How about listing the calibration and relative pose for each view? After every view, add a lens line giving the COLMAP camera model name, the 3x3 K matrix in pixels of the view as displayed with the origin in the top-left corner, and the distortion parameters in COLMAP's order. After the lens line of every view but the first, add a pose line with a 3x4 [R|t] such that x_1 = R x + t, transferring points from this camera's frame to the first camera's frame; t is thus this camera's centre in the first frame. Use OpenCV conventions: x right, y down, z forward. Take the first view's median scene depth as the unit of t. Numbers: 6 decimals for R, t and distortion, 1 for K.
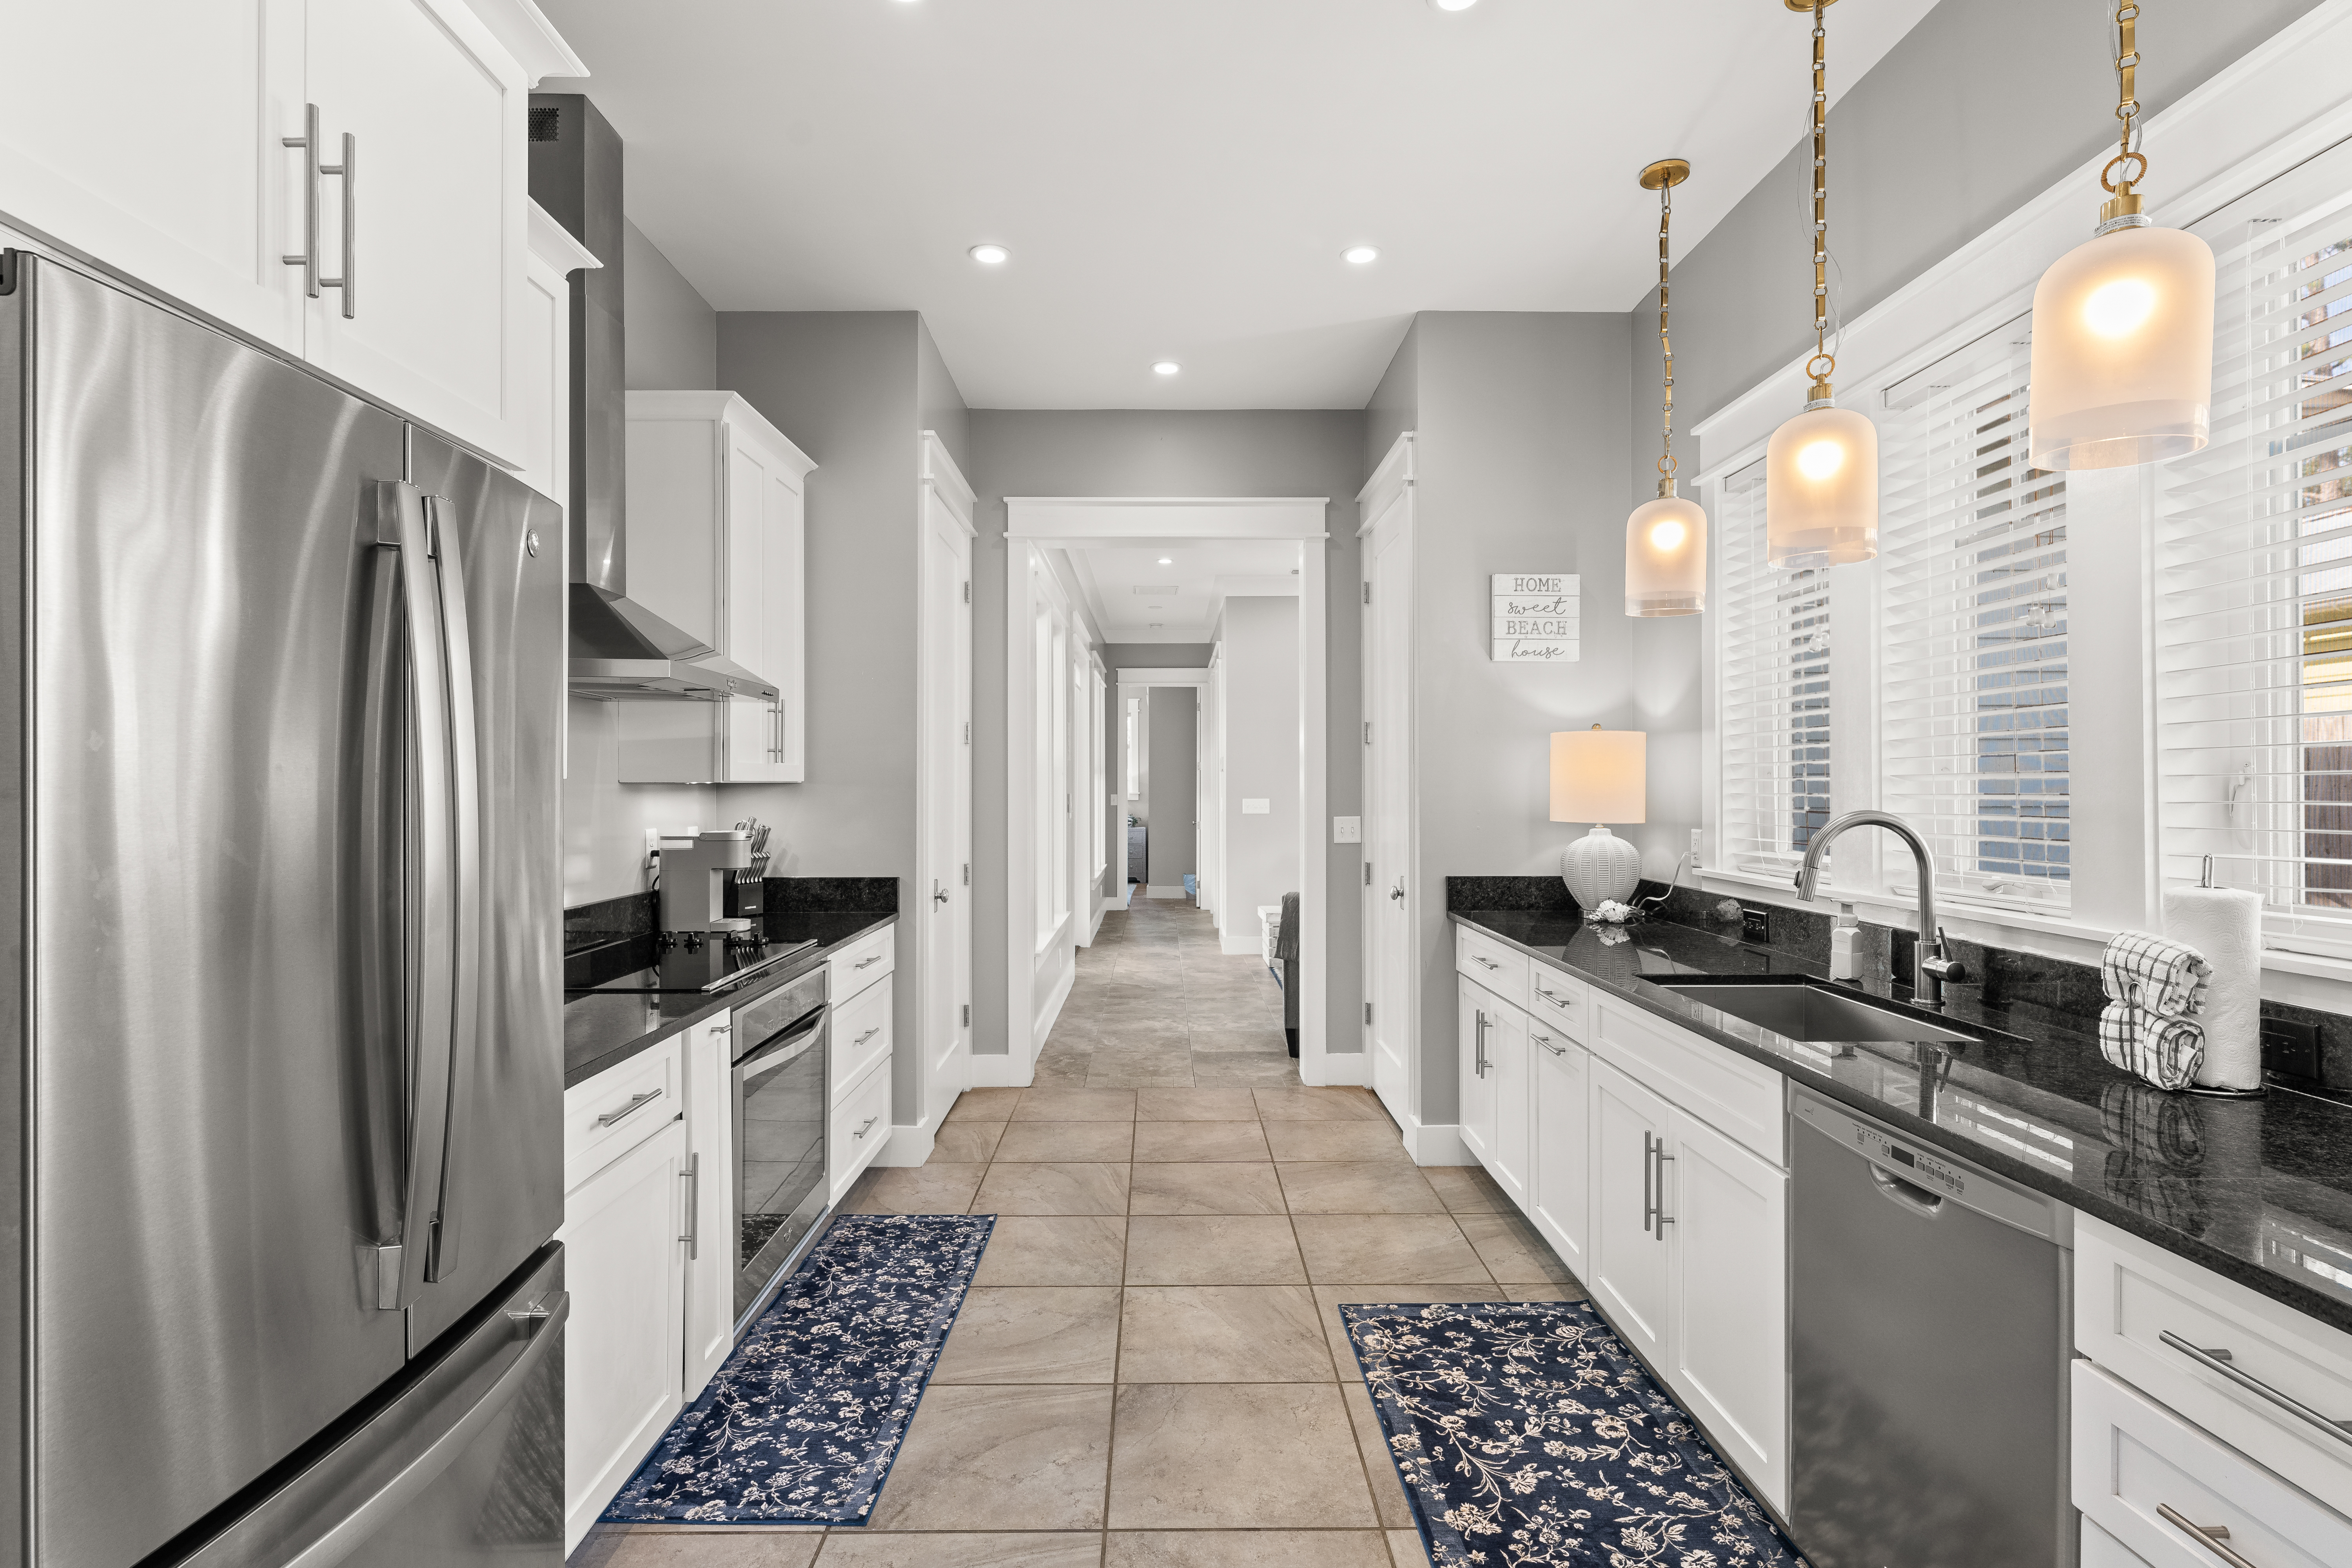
lens RADIAL K [[1127.7, 0, 1173.7], [0, 1127.7, 783.1], [0, 0, 1]] dist [-0.006423, -0.000884]
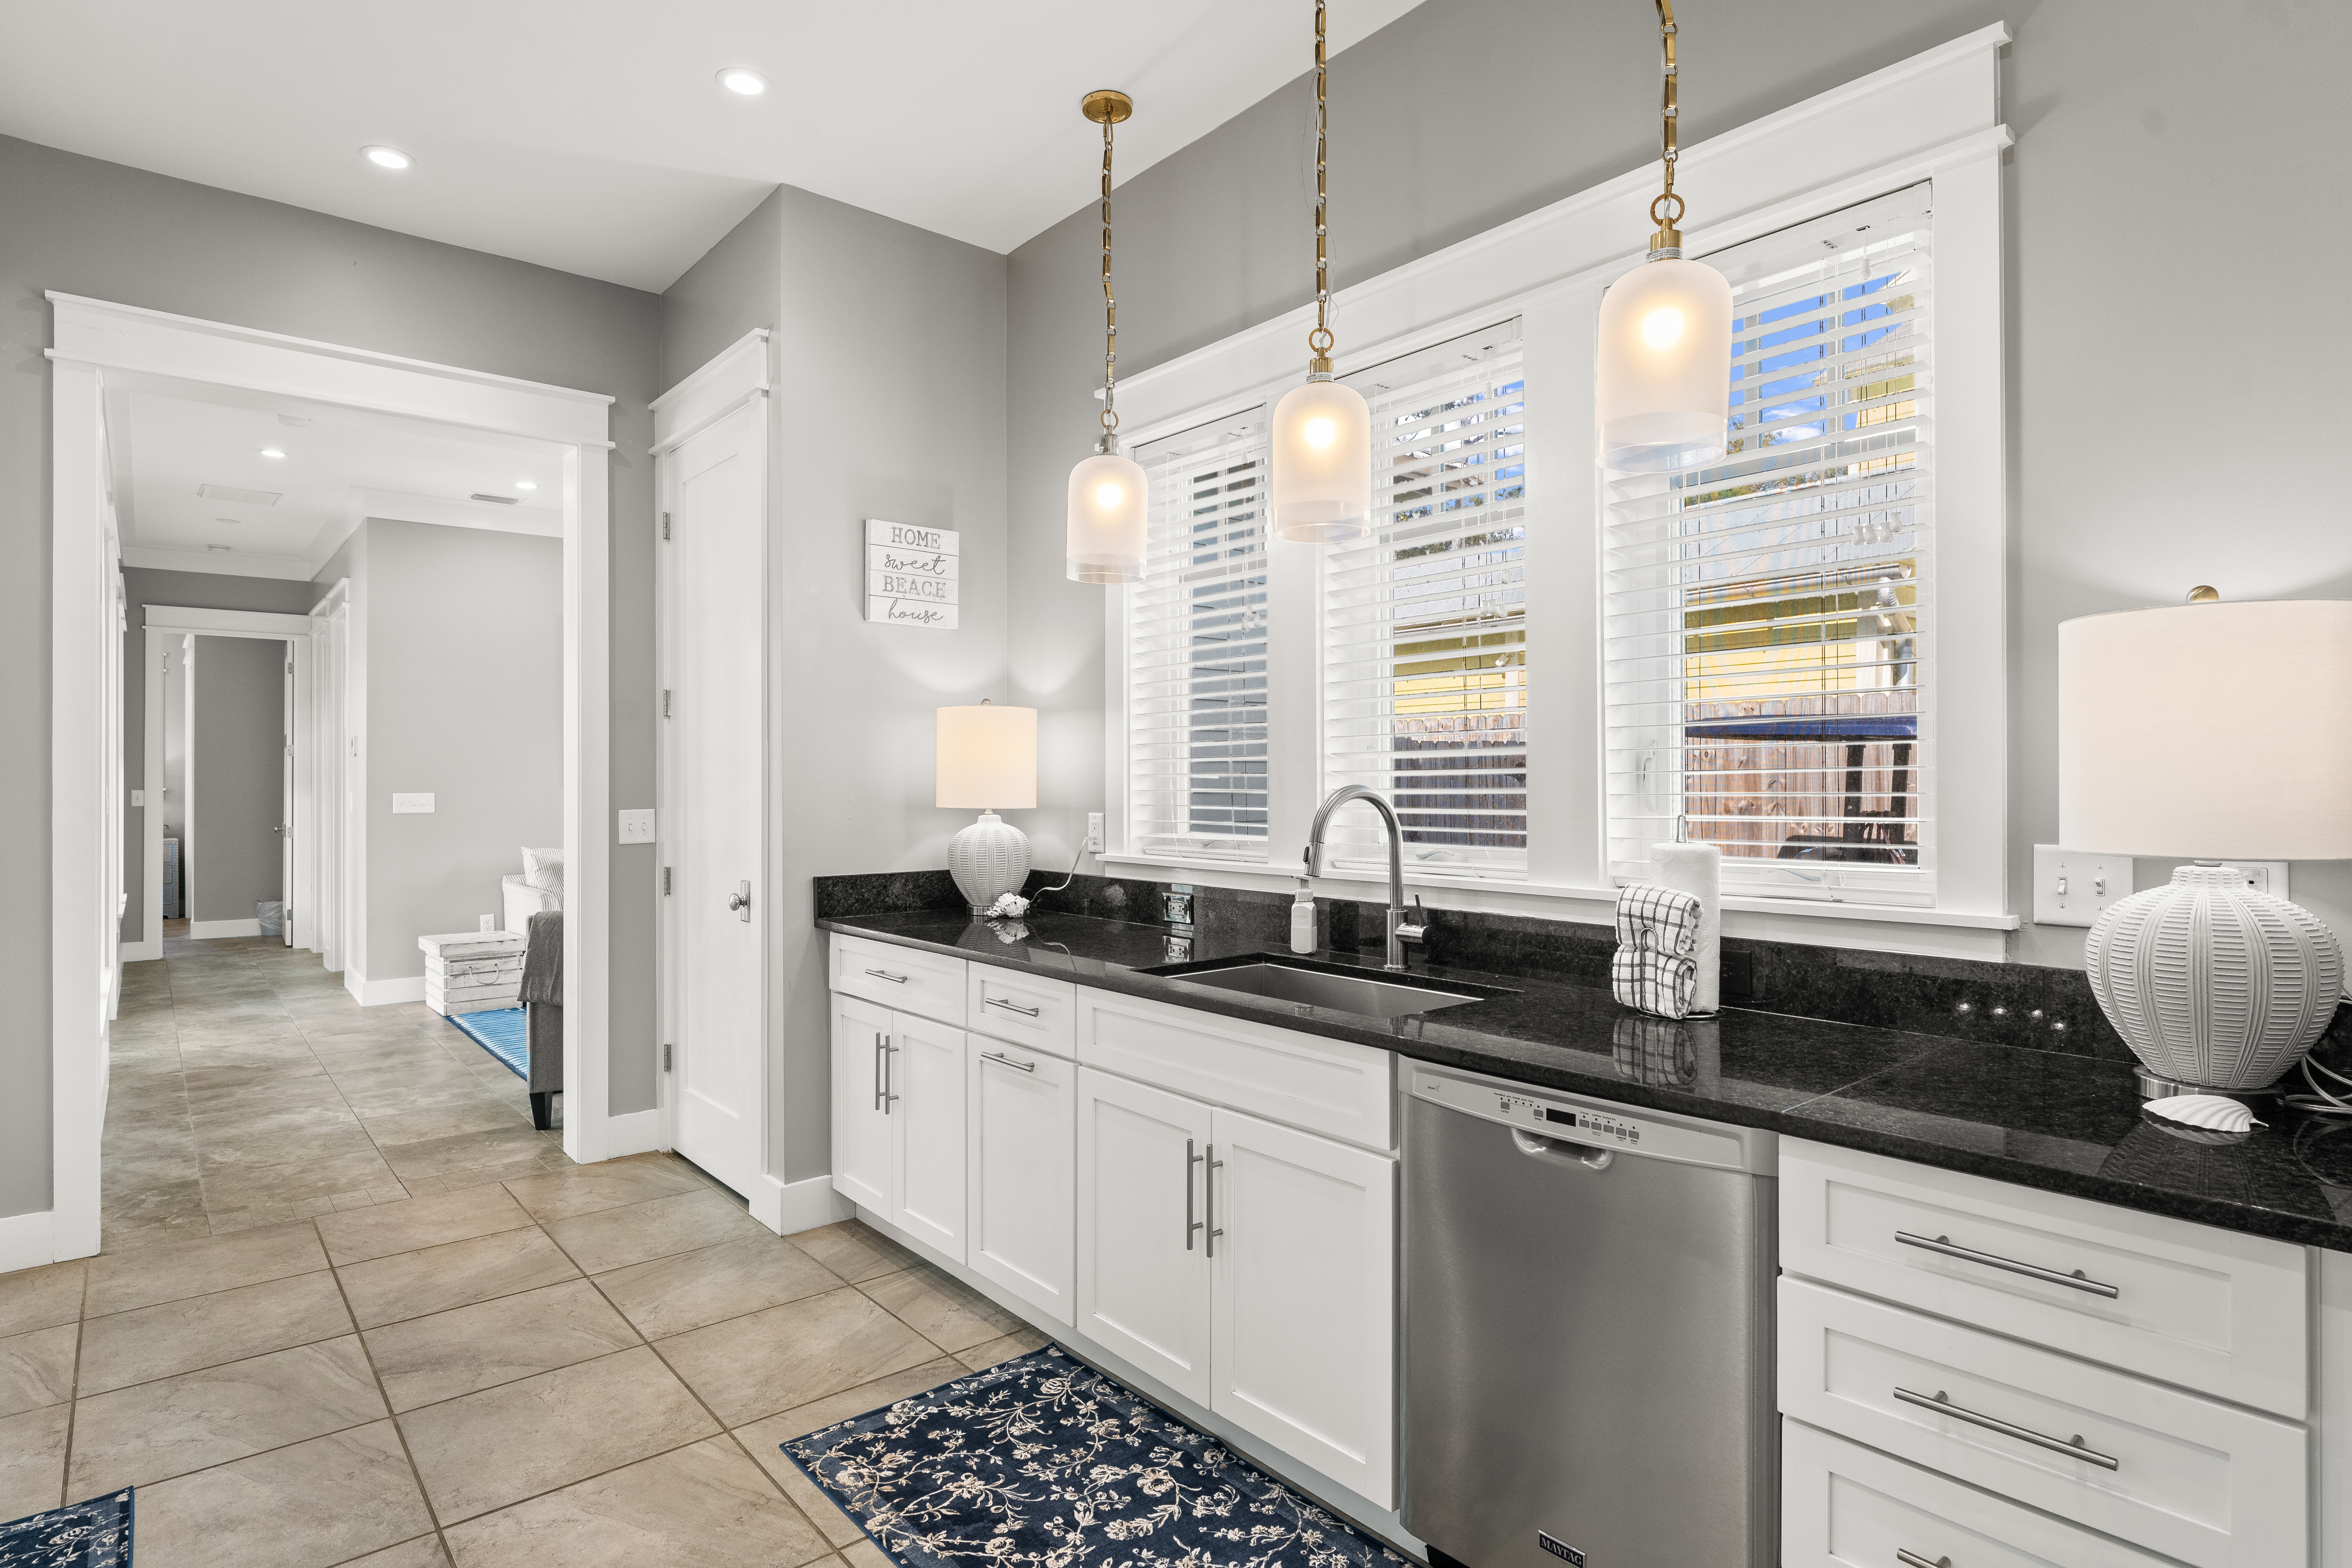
lens RADIAL K [[1219.3, 0, 1169.3], [0, 1219.3, 777.0], [0, 0, 1]] dist [-0.006328, 0.001160]
pose [[0.773228, 0.001589, 0.634126, -0.148594], [-0.000394, 0.999998, -0.002025, 0.013418], [-0.634128, 0.001316, 0.773227, 0.174866]]
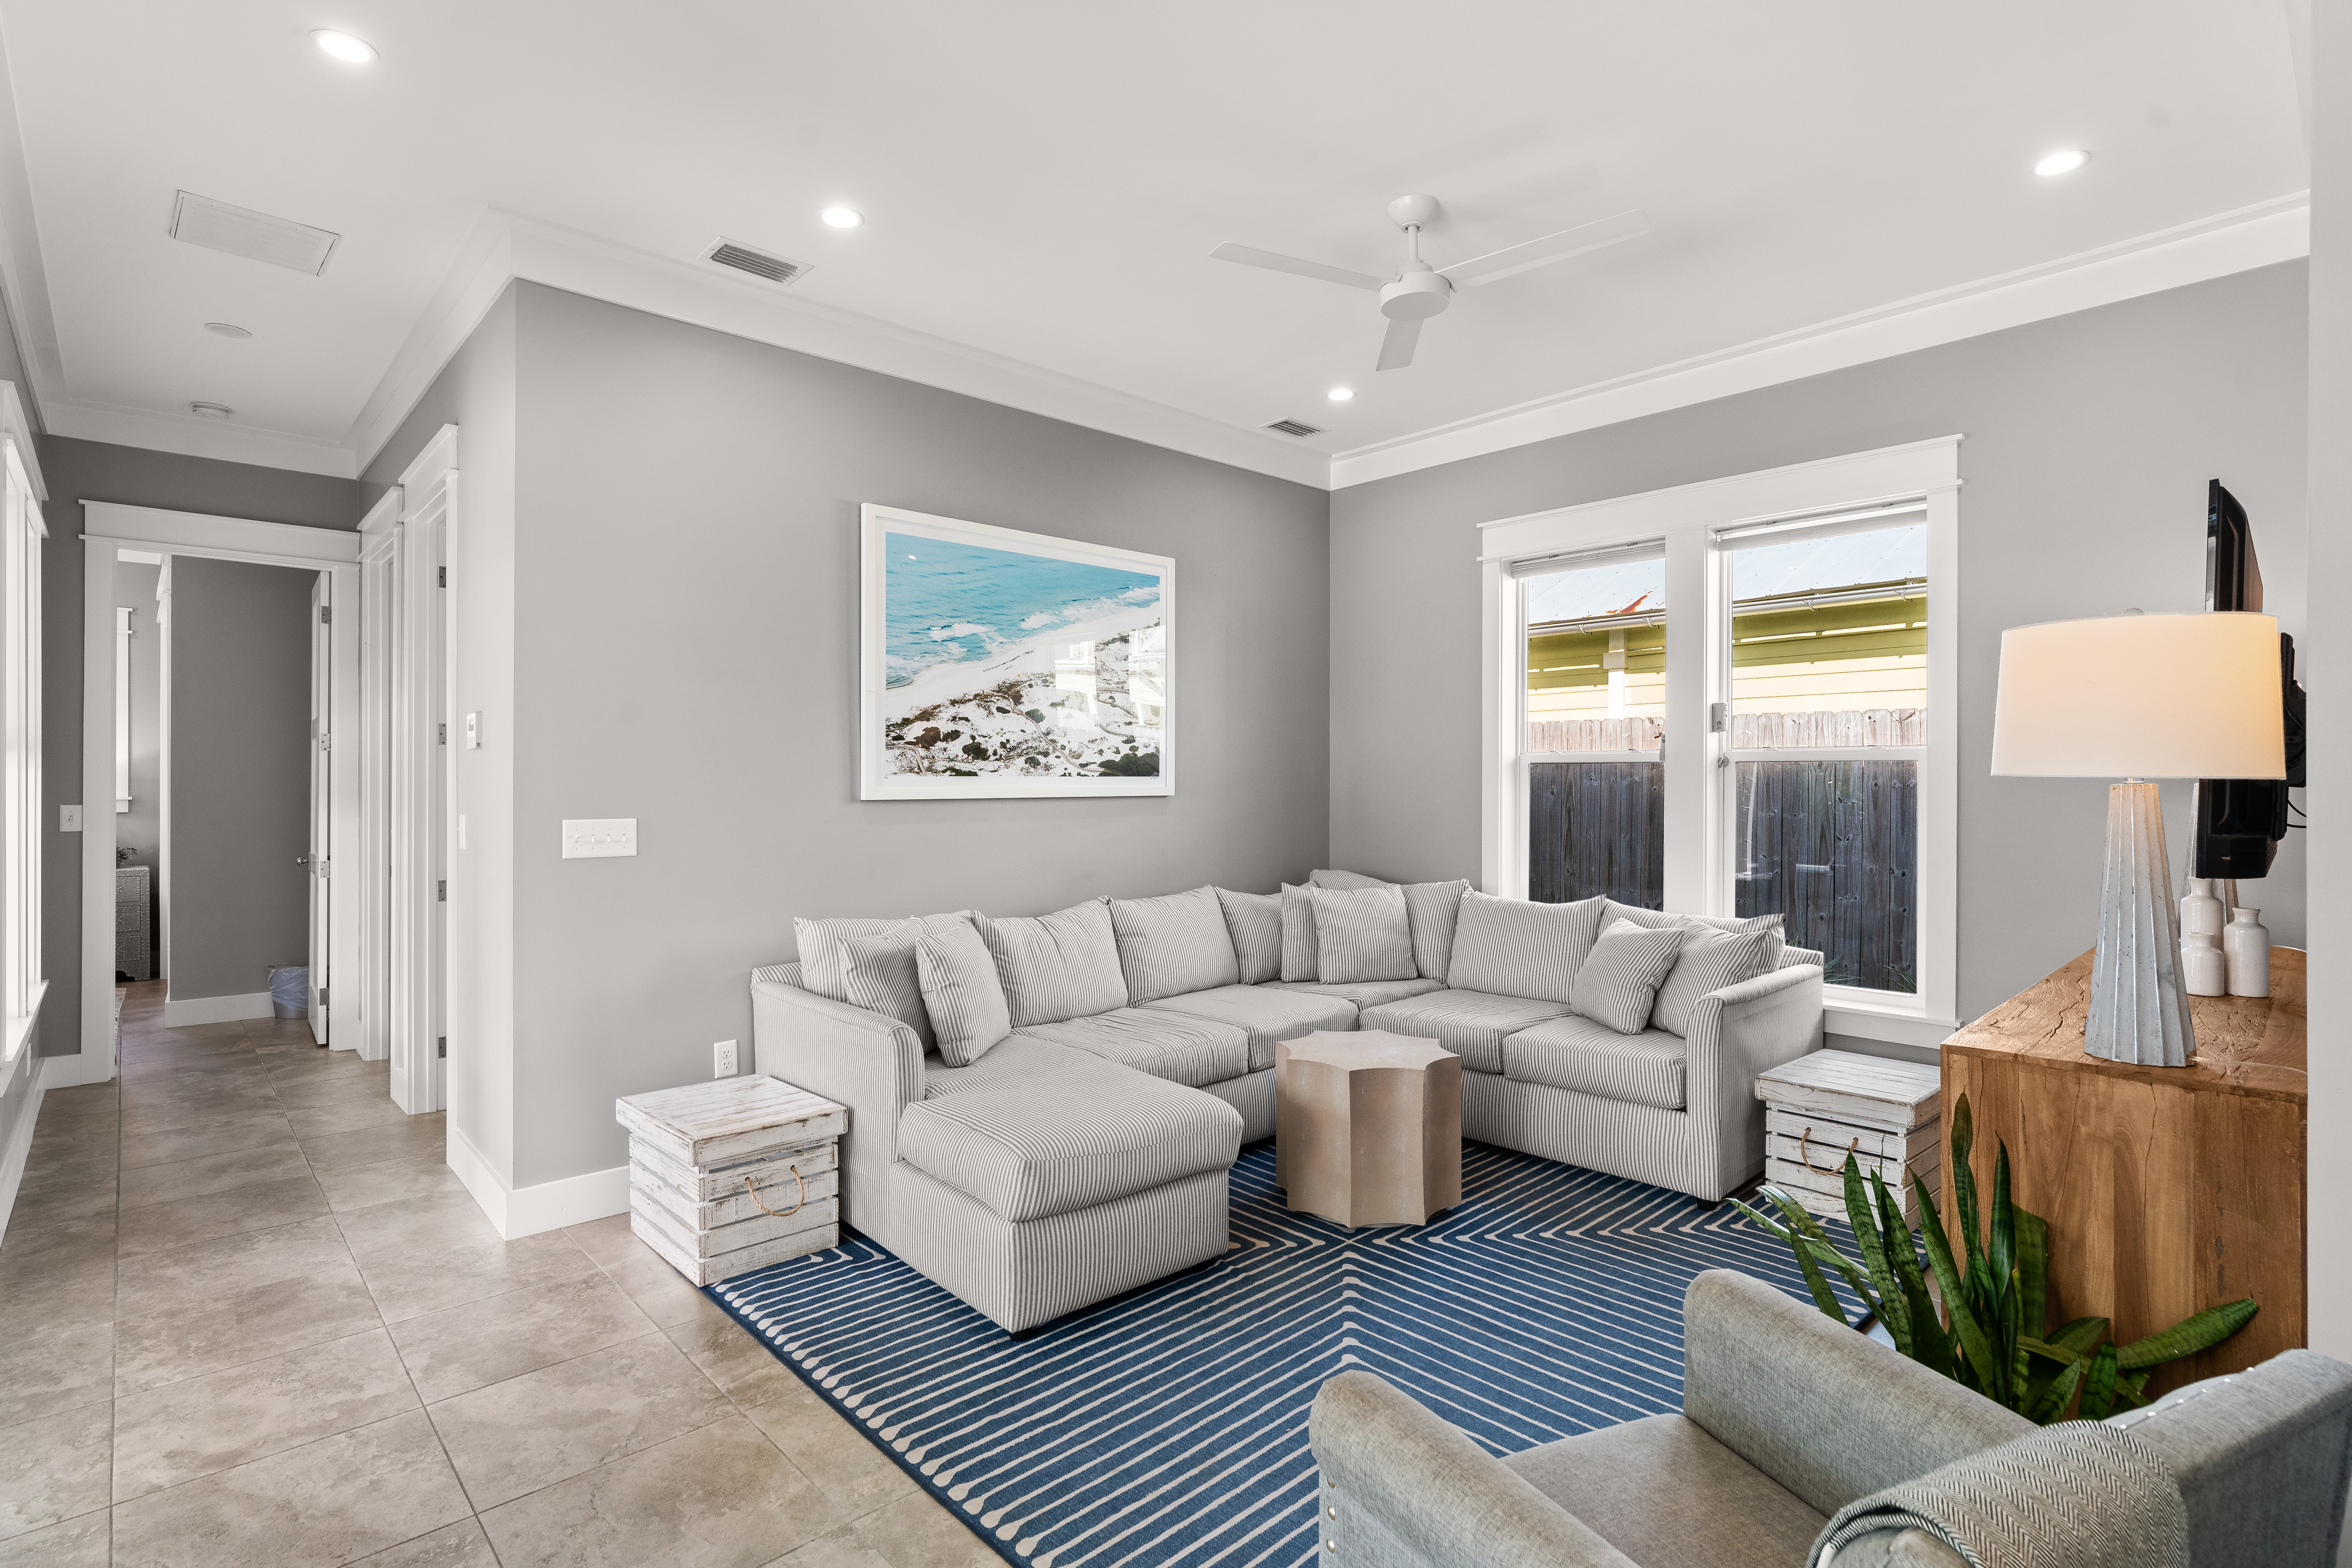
lens RADIAL K [[1127.7, 0, 1185.5], [0, 1127.7, 785.5], [0, 0, 1]] dist [-0.006423, -0.000884]
pose [[0.737962, 0.001290, 0.674841, -0.116590], [-0.005561, 0.999976, 0.004169, -0.002049], [-0.674819, -0.006829, 0.737951, 1.715992]]
